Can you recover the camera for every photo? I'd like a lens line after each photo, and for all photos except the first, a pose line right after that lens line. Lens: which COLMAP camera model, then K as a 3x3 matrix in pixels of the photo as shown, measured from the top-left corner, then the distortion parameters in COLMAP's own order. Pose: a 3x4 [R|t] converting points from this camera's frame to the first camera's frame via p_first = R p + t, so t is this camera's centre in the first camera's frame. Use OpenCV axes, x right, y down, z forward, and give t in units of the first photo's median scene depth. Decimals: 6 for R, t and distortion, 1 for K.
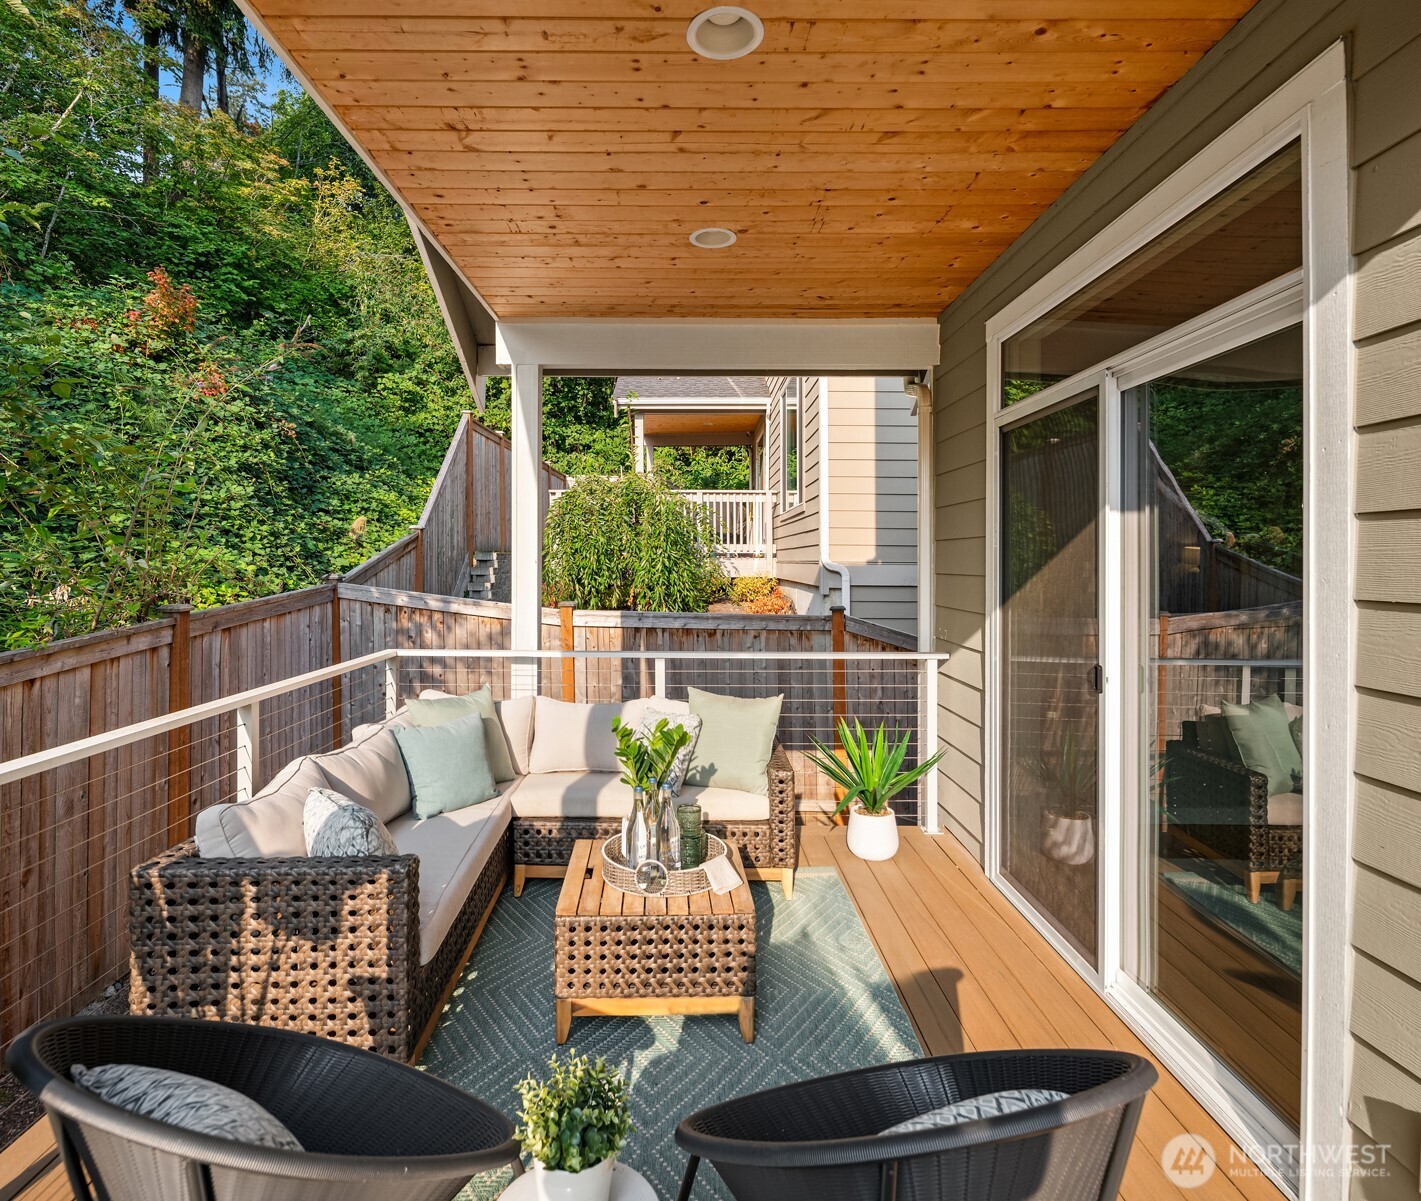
lens RADIAL K [[823.0, 0, 676.2], [0, 823.0, 547.8], [0, 0, 1]] dist [-0.000499, -0.003610]
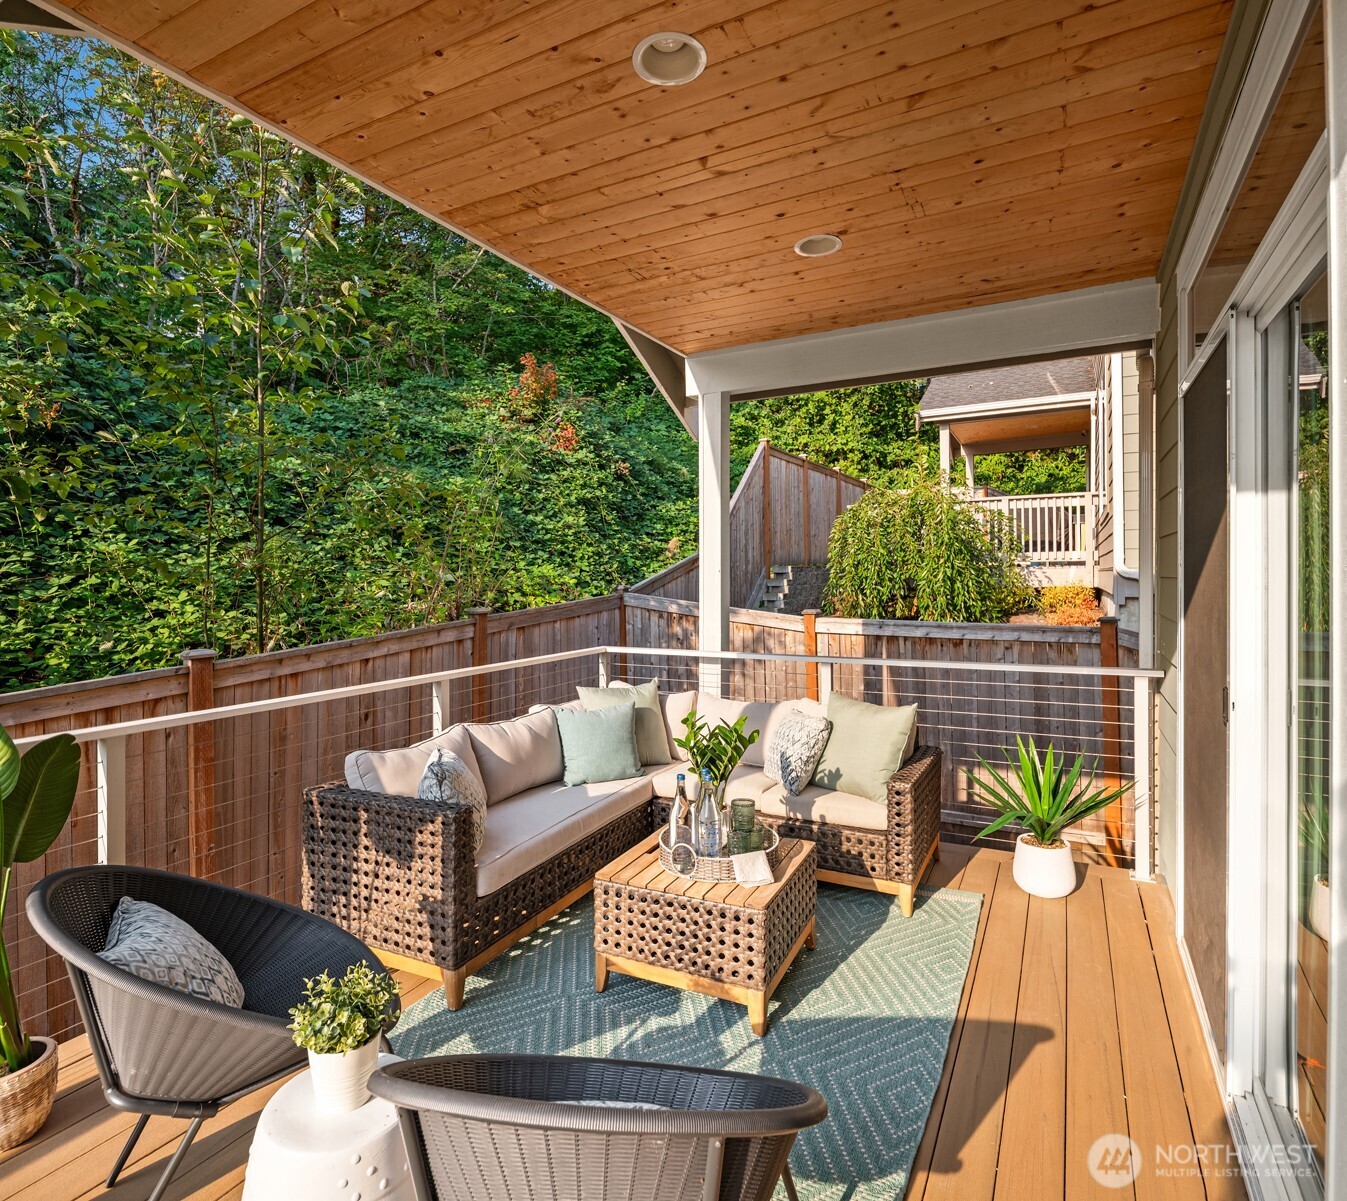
lens RADIAL K [[756.6, 0, 646.7], [0, 756.6, 566.1], [0, 0, 1]] dist [-0.001334, -0.001086]
pose [[0.880295, -0.020374, -0.473989, 0.148237], [0.022011, 0.999756, -0.002094, 0.006784], [0.473916, -0.008590, 0.880528, 0.041144]]
